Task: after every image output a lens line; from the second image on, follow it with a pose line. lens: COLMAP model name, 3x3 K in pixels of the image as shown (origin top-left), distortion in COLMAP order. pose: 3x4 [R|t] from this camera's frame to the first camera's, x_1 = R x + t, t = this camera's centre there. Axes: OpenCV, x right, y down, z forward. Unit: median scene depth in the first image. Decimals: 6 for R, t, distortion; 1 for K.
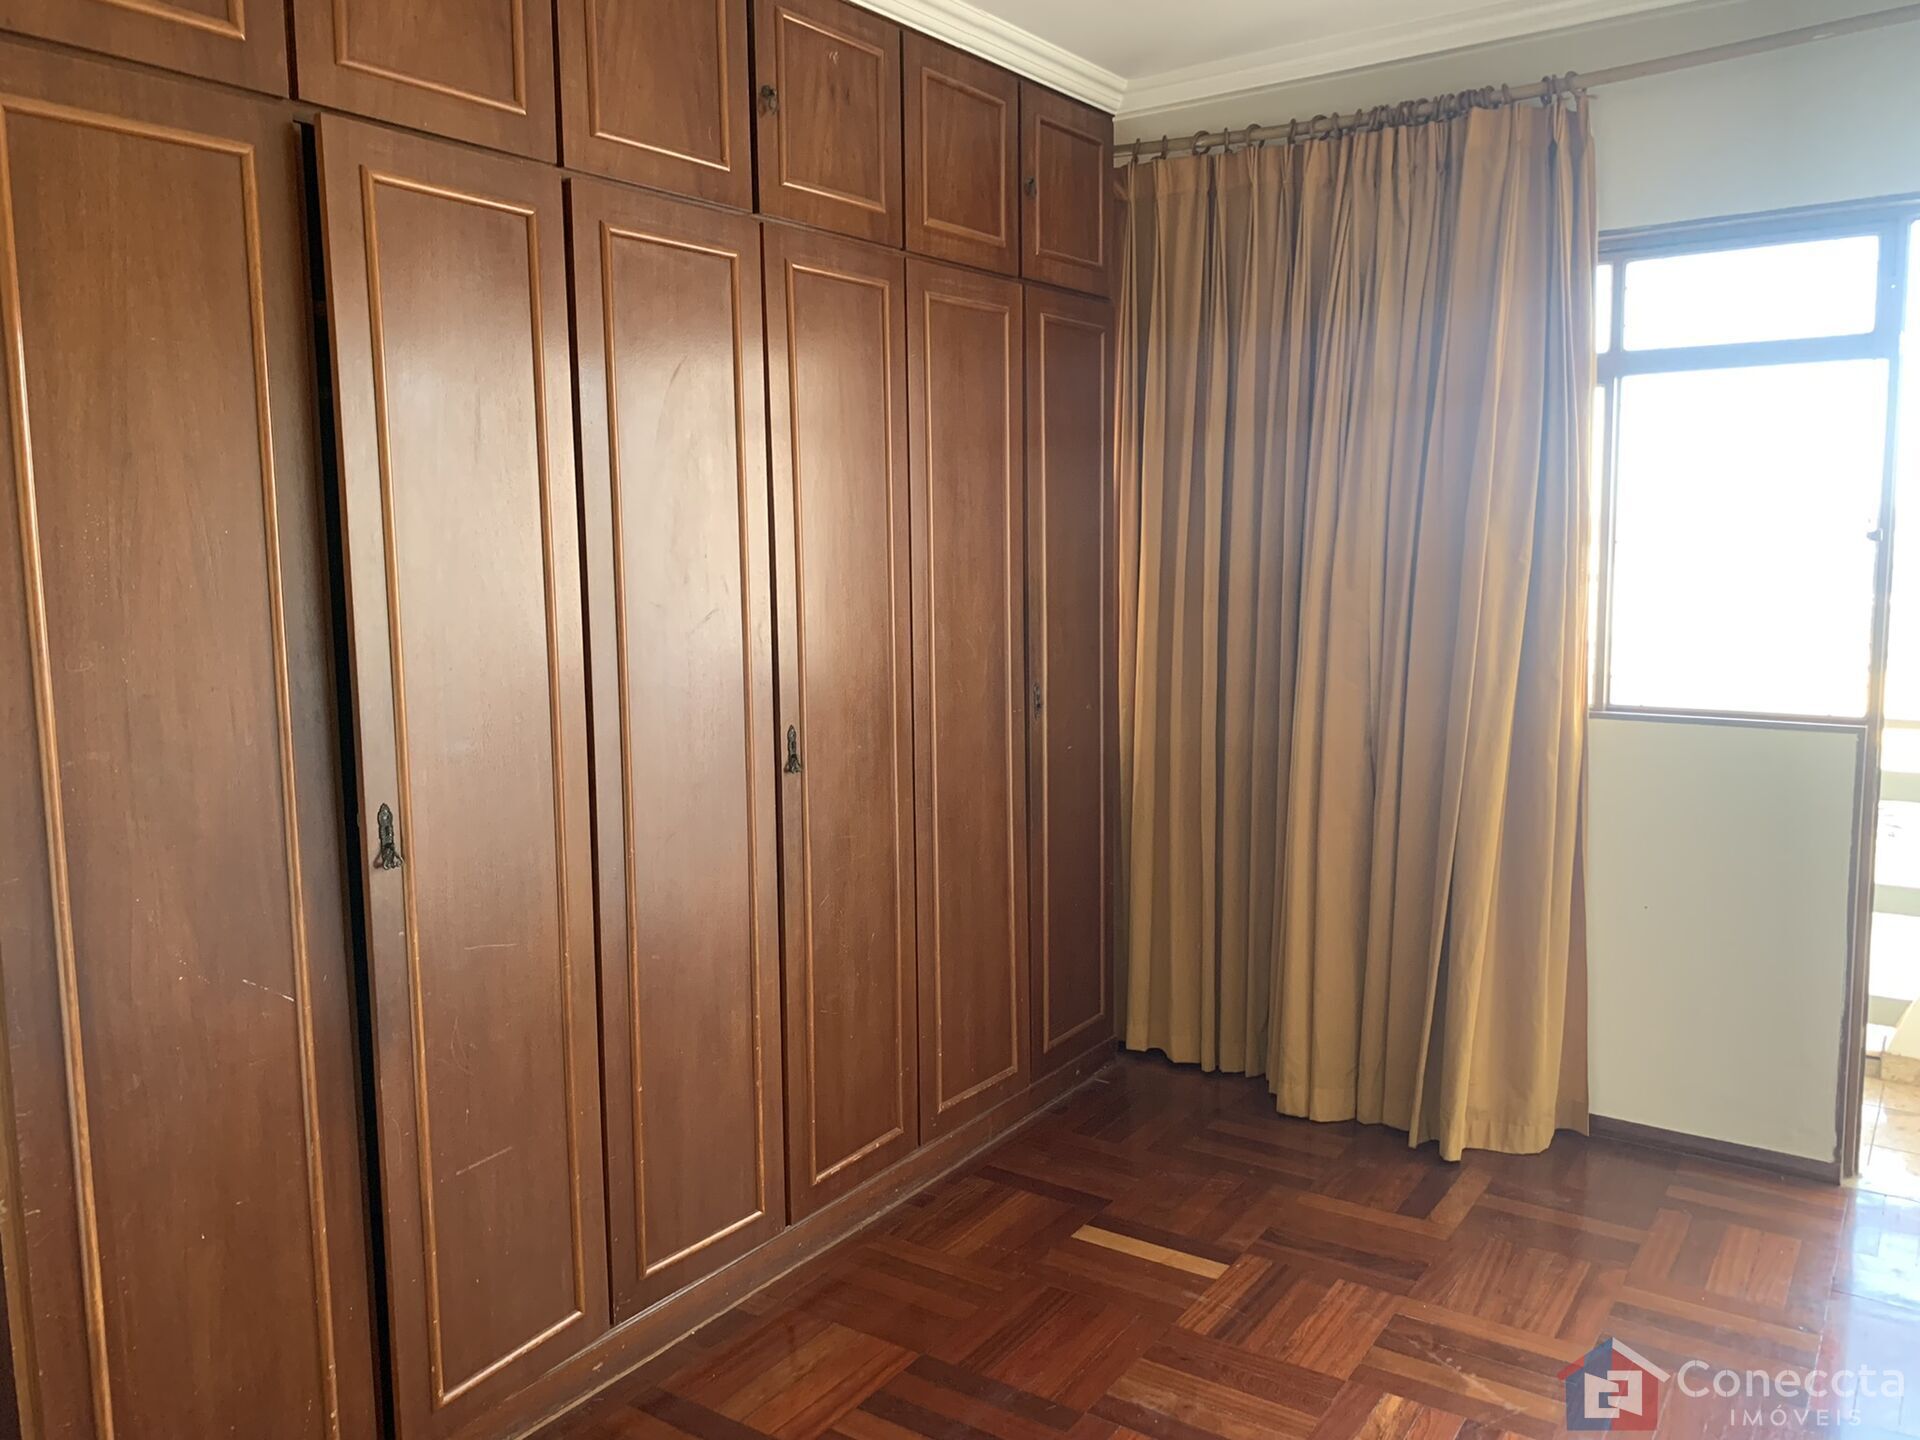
lens RADIAL K [[1483.9, 0, 952.6], [0, 1483.9, 708.1], [0, 0, 1]] dist [0.011700, -0.012211]
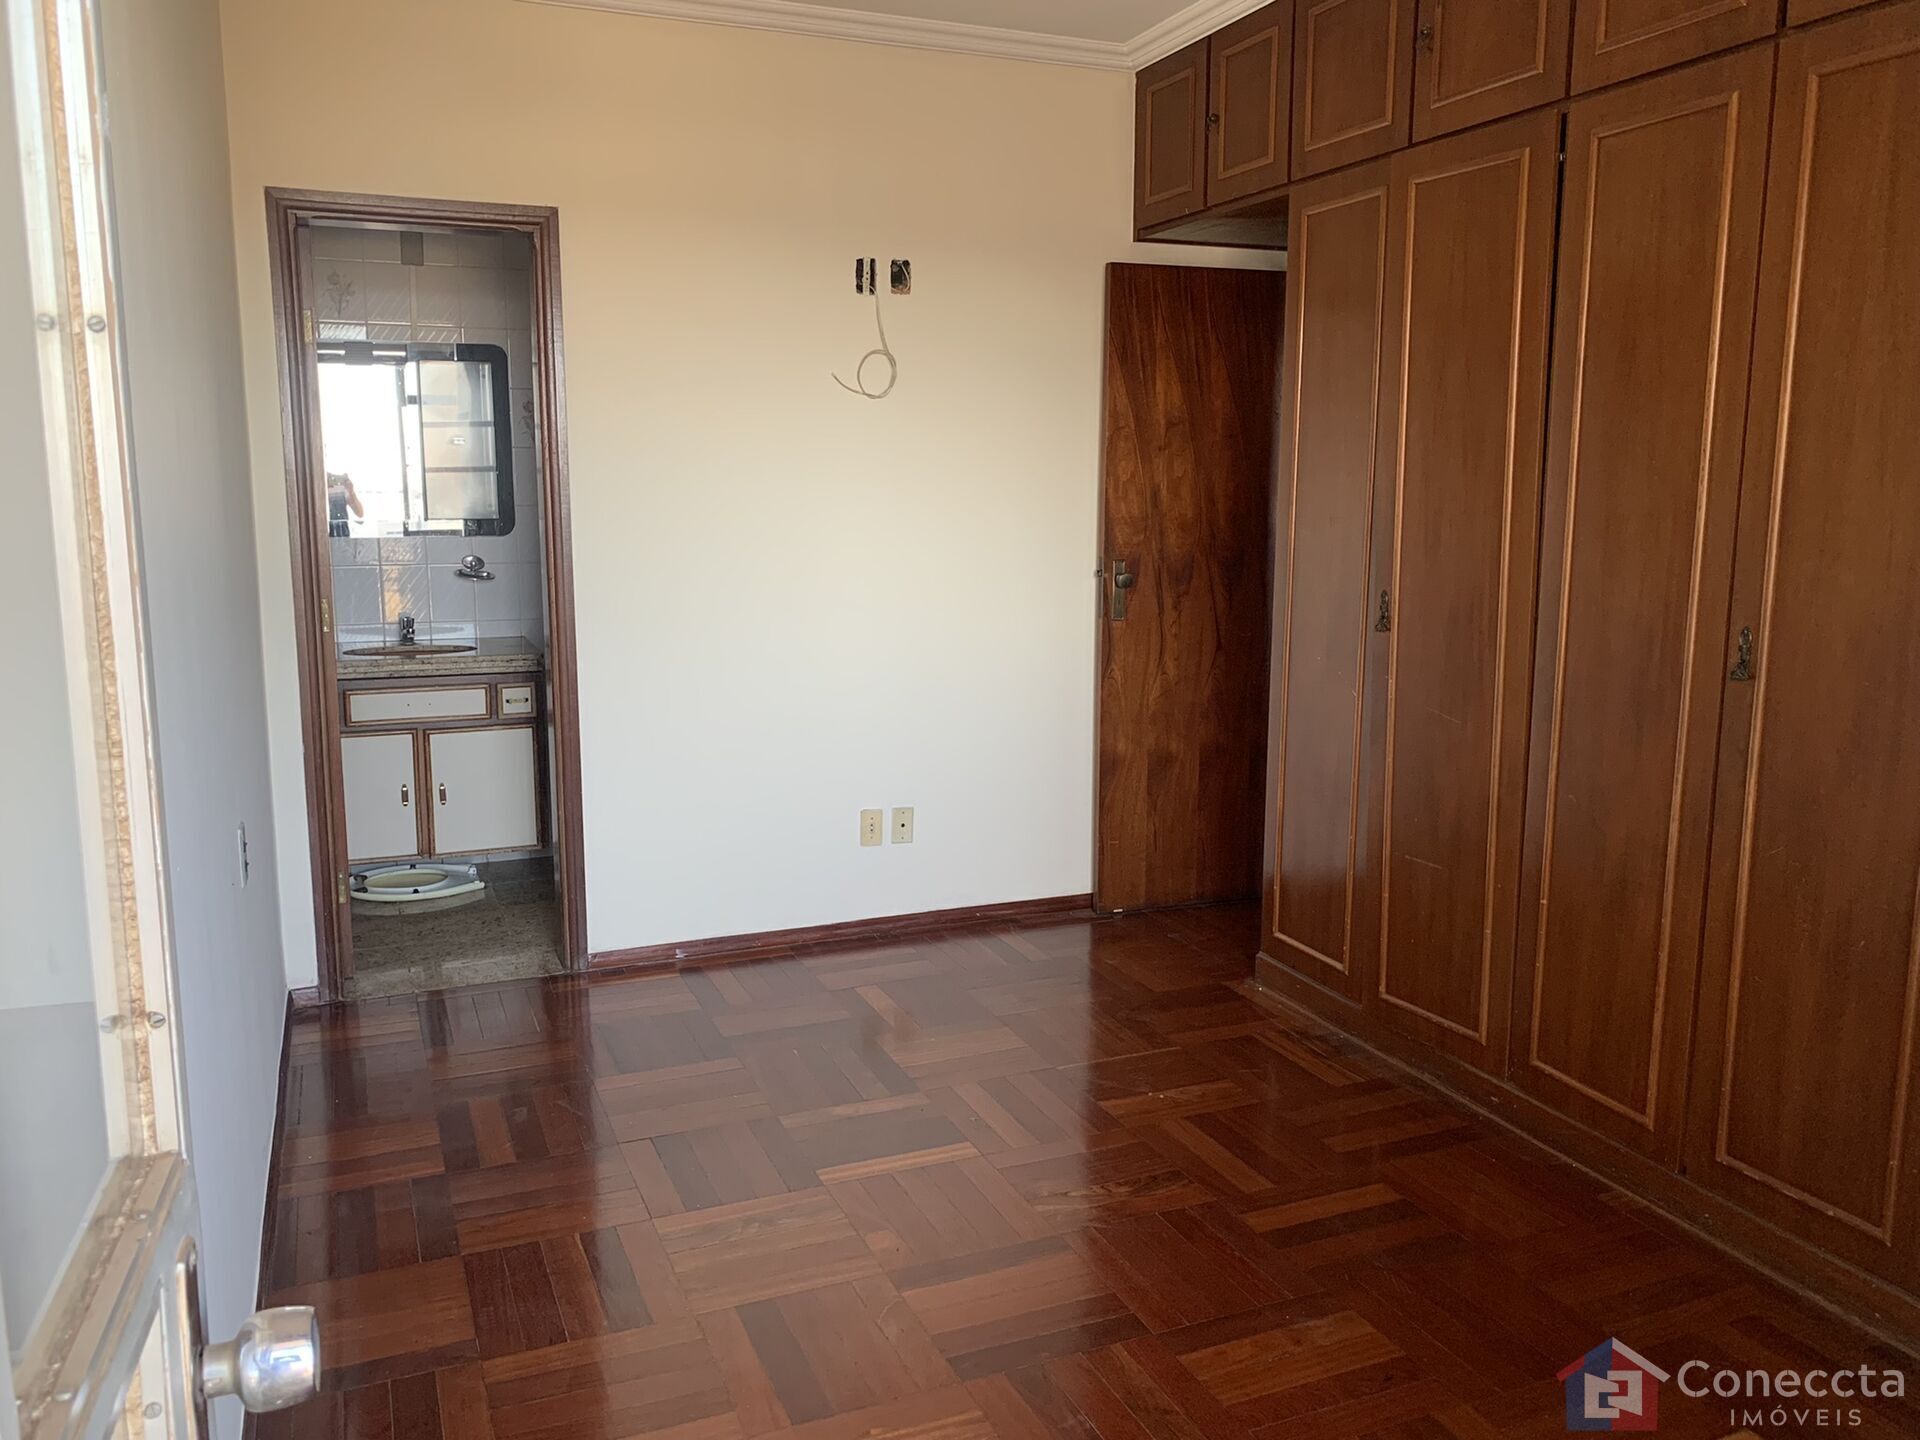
lens RADIAL K [[1483.9, 0, 952.6], [0, 1483.9, 708.1], [0, 0, 1]] dist [0.011700, -0.012211]
pose [[-0.539340, 0.152407, -0.828181, 0.361301], [-0.090608, 0.967272, 0.237011, -0.044777], [0.837199, 0.202870, -0.507880, 0.439559]]
